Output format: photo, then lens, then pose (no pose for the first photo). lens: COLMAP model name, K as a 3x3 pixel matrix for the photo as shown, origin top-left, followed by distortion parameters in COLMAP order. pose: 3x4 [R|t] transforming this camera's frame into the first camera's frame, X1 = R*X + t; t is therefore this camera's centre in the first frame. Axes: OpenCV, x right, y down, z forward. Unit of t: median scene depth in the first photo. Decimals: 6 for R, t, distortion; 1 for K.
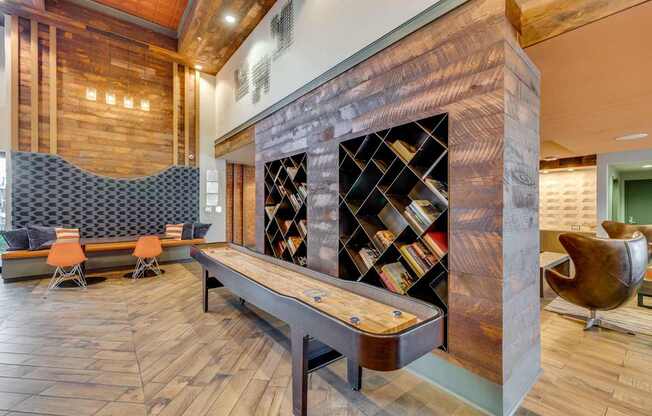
lens RADIAL K [[274.3, 0, 326.0], [0, 274.3, 208.0], [0, 0, 1]] dist [-0.000622, -0.000095]
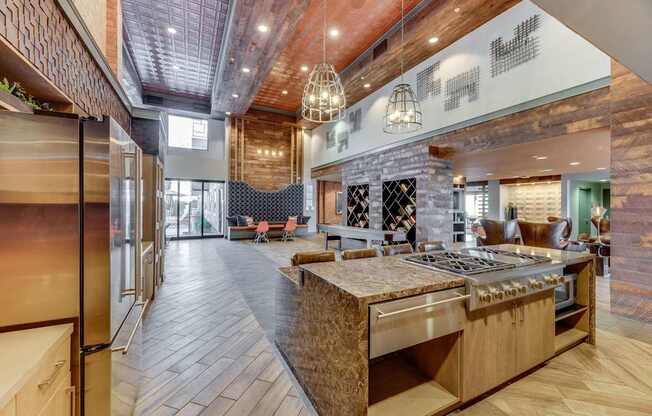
lens RADIAL K [[274.3, 0, 326.0], [0, 274.3, 208.0], [0, 0, 1]] dist [-0.000622, -0.000095]
pose [[0.983312, 0.005839, -0.181836, -0.002166], [-0.006379, 0.999977, -0.002384, 0.009322], [0.181817, 0.003504, 0.983326, -1.163521]]
